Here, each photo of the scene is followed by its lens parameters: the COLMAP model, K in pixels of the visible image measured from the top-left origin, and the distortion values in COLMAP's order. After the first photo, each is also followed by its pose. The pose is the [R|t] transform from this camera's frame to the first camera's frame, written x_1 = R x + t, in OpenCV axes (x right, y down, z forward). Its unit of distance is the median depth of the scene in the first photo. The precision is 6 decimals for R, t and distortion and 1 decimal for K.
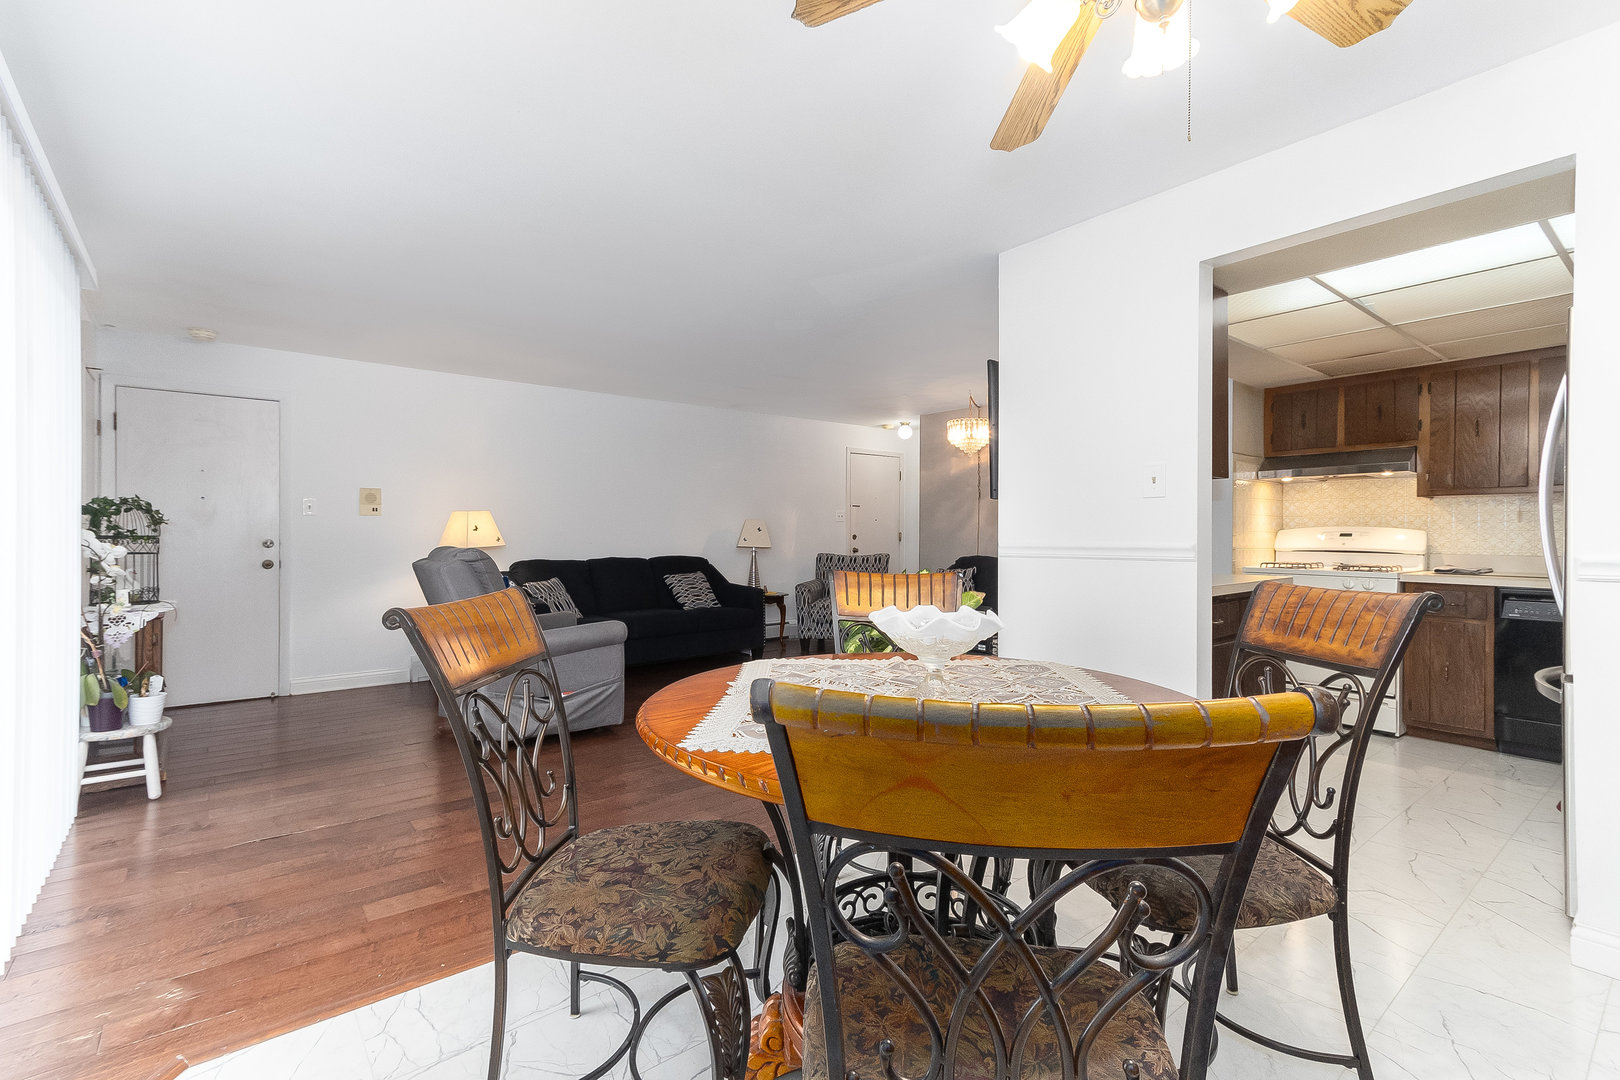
lens RADIAL K [[729.2, 0, 797.1], [0, 729.2, 541.9], [0, 0, 1]] dist [0.030178, -0.006036]
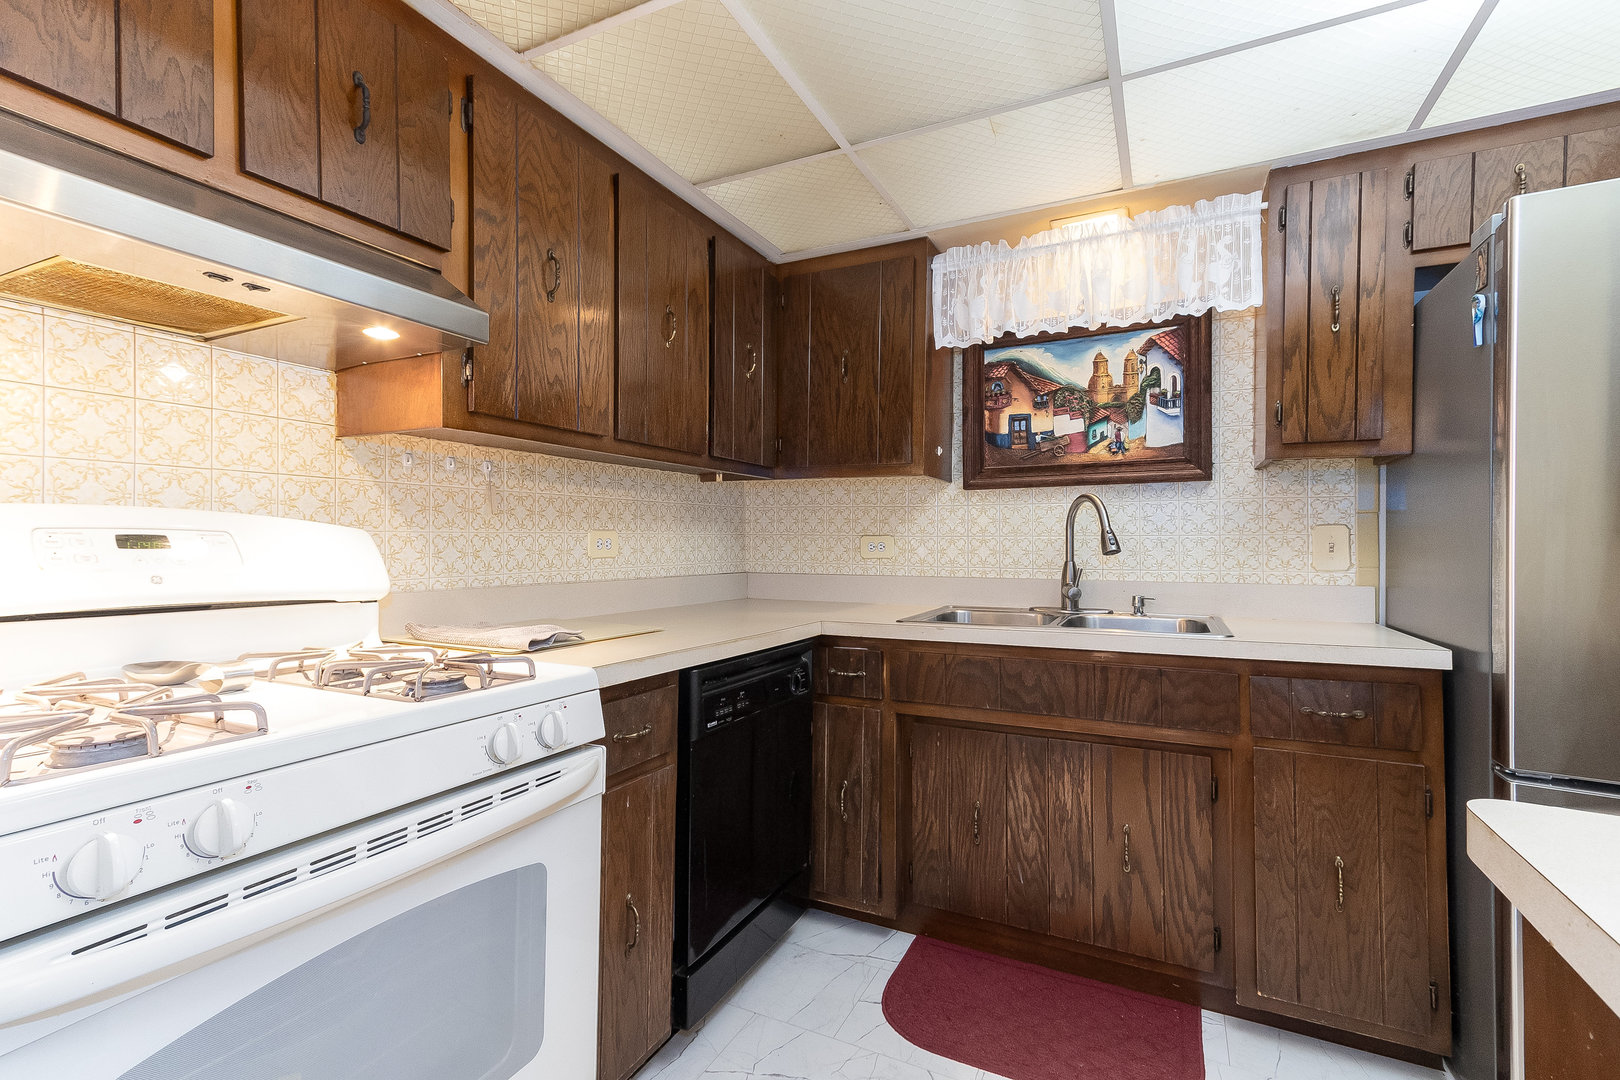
lens RADIAL K [[741.3, 0, 812.0], [0, 741.3, 537.6], [0, 0, 1]] dist [0.025443, -0.000082]
pose [[-0.432595, 0.001992, 0.901586, 0.374739], [0.000479, 0.999998, -0.001979, -0.008691], [-0.901588, -0.000425, -0.432595, 0.801467]]
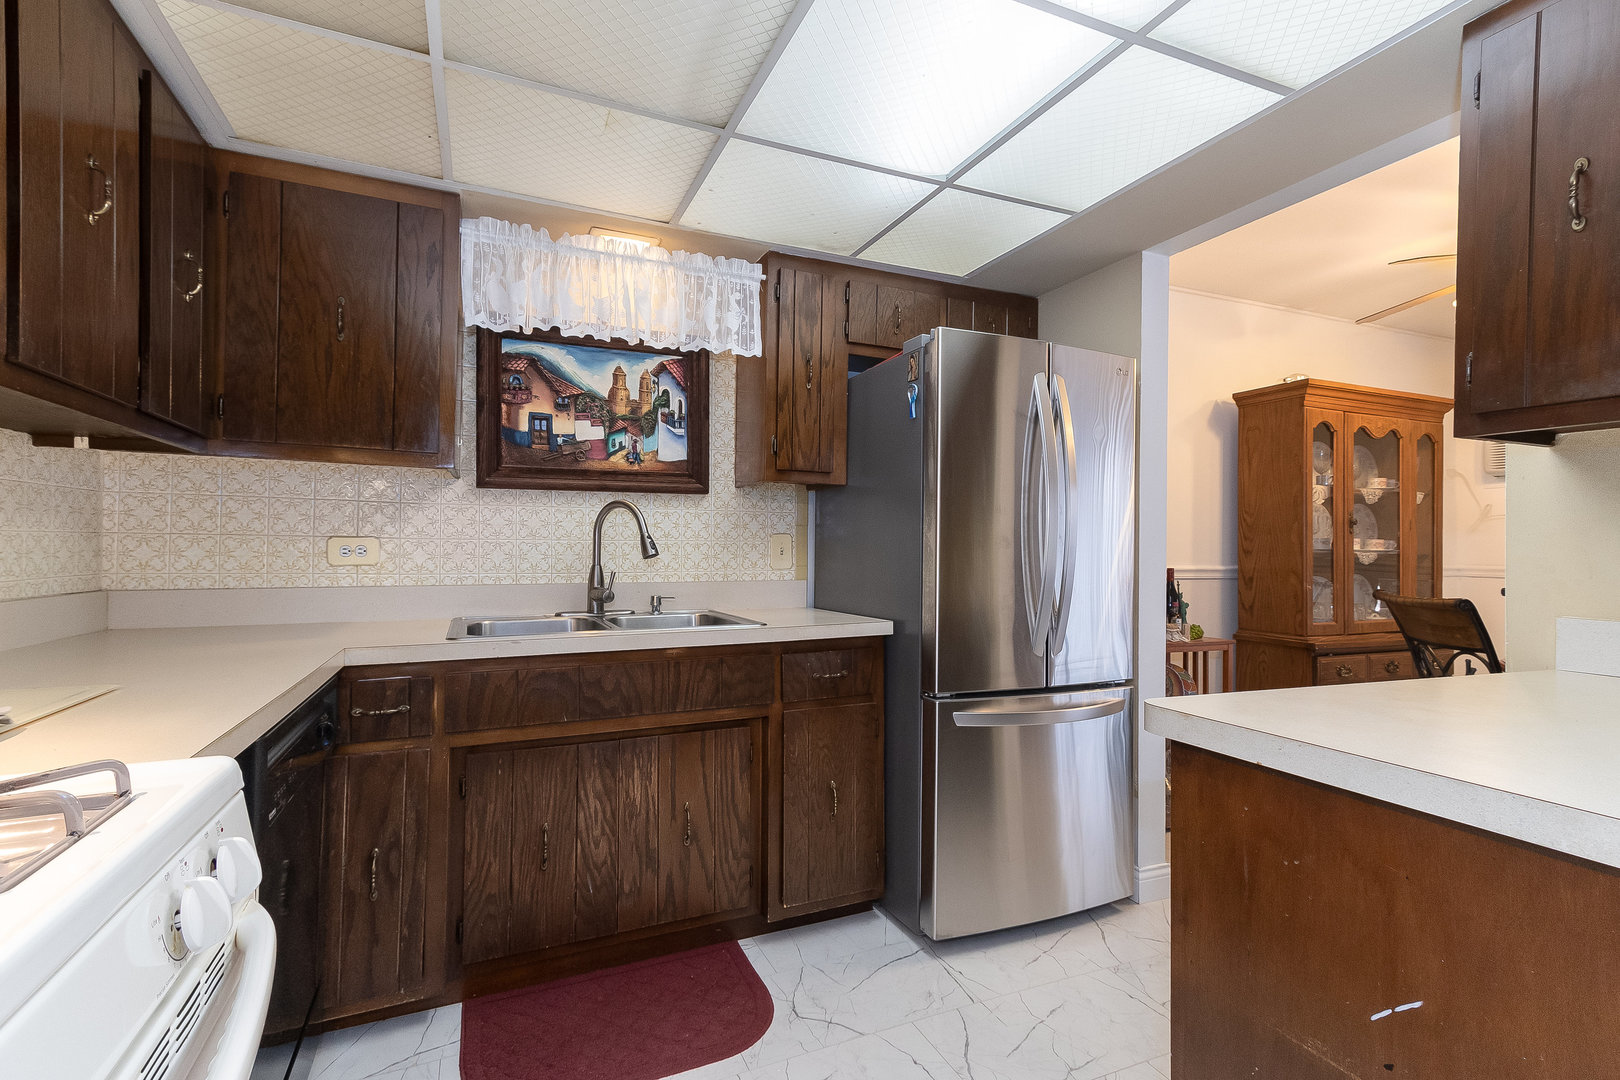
lens RADIAL K [[729.2, 0, 797.1], [0, 729.2, 541.9], [0, 0, 1]] dist [0.030178, -0.006036]
pose [[-0.965256, -0.006928, 0.261215, 0.476848], [-0.007962, 0.999964, -0.002900, -0.009179], [-0.261185, -0.004879, -0.965276, 0.870588]]
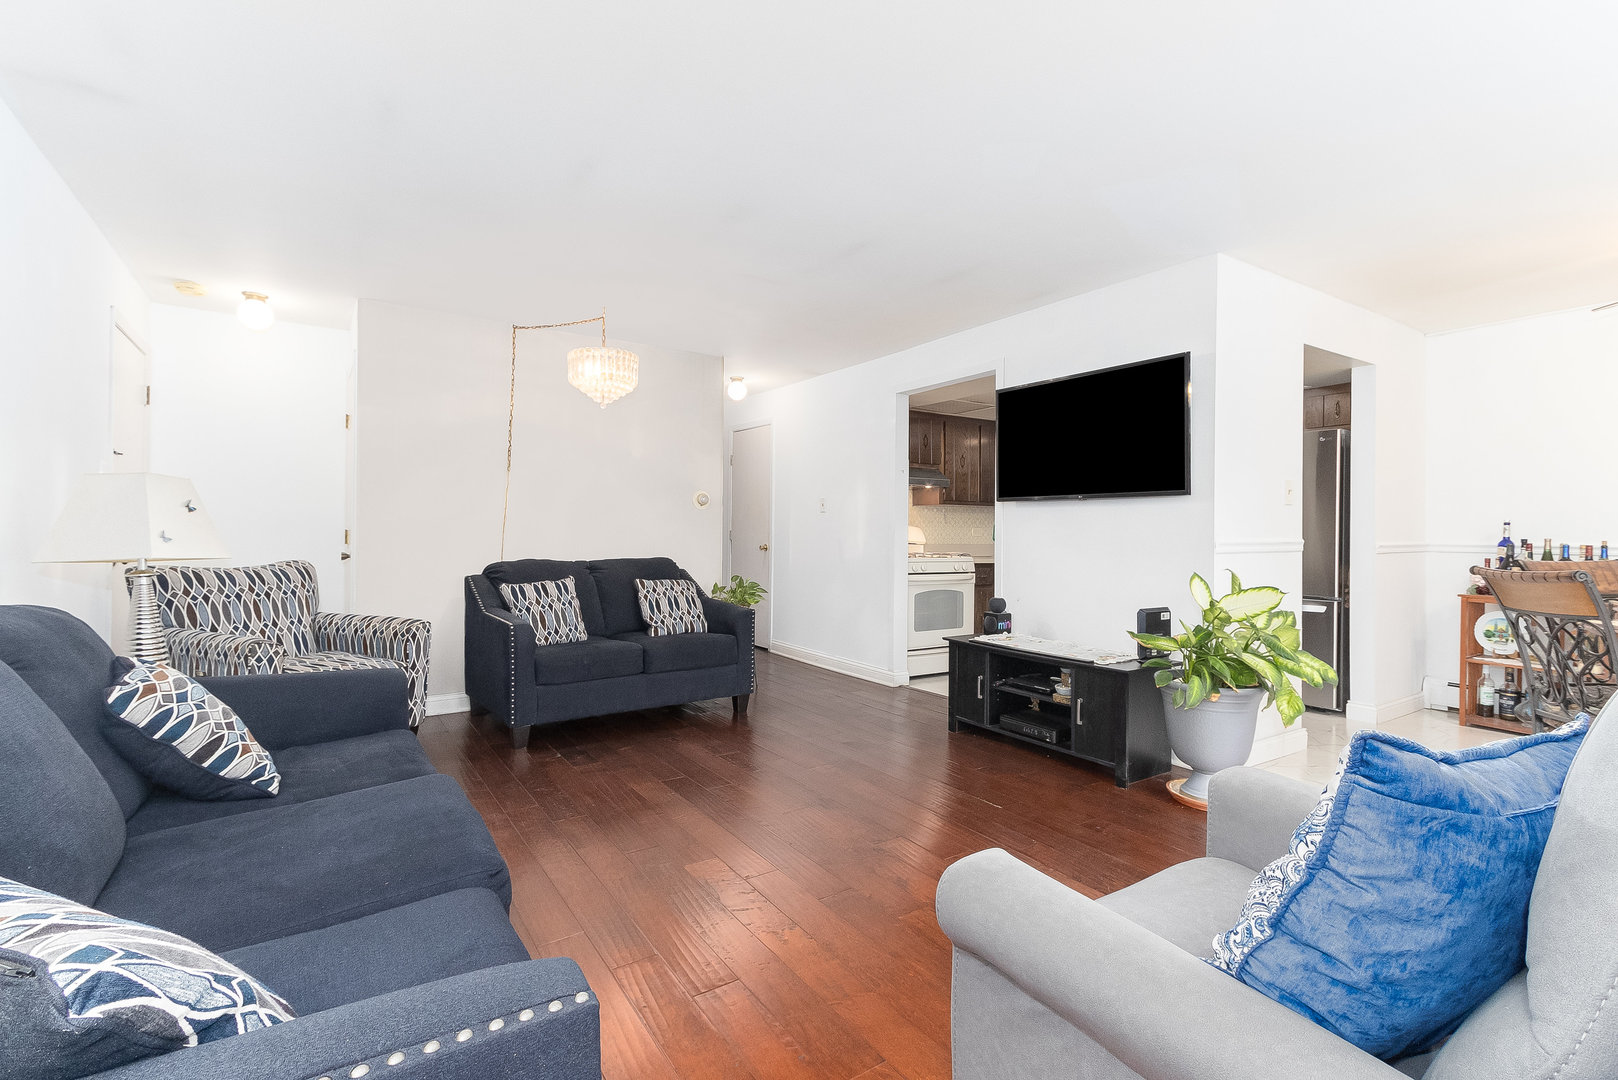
lens RADIAL K [[745.6, 0, 808.4], [0, 745.6, 520.5], [0, 0, 1]] dist [0.030963, 0.000231]
pose [[0.079955, 0.014449, 0.996694, -0.504092], [-0.000679, 0.999896, -0.014440, -0.007393], [-0.996798, 0.000478, 0.079957, 0.916296]]
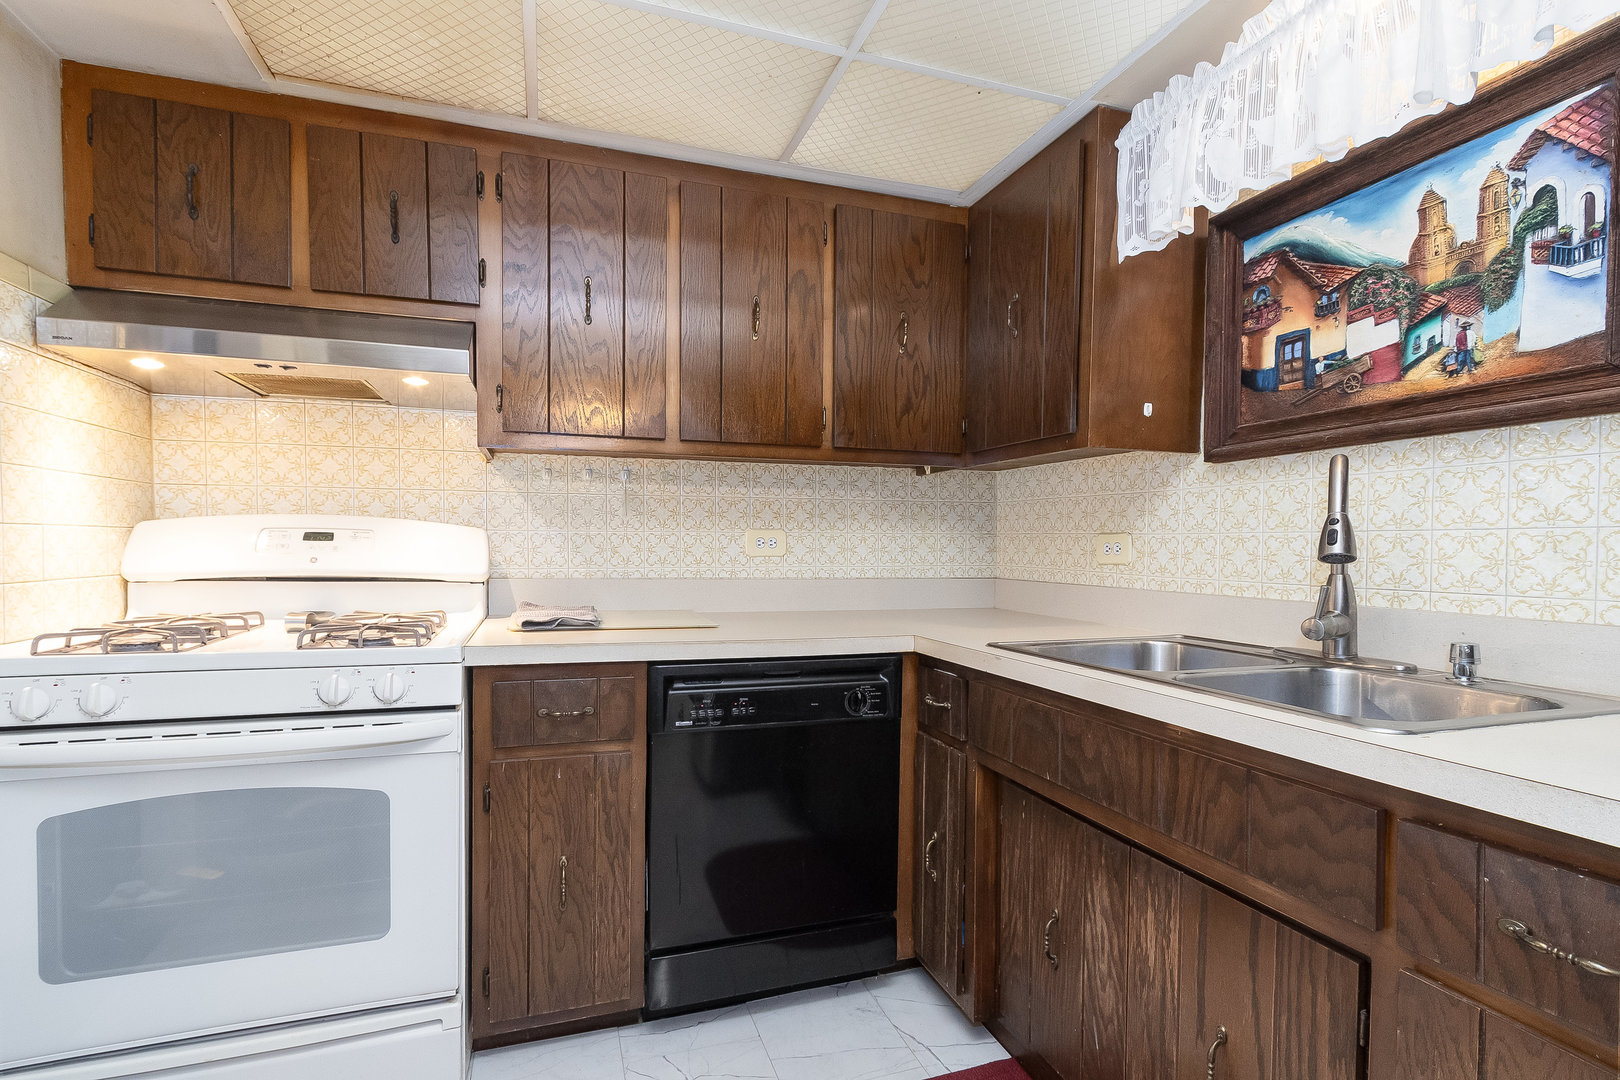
lens RADIAL K [[757.0, 0, 807.7], [0, 757.0, 570.3], [0, 0, 1]] dist [0.010041, -0.006103]
pose [[0.342449, -0.031418, 0.939011, 0.399692], [-0.002950, 0.999400, 0.034514, -0.005178], [-0.939532, -0.014589, 0.342151, 0.546773]]
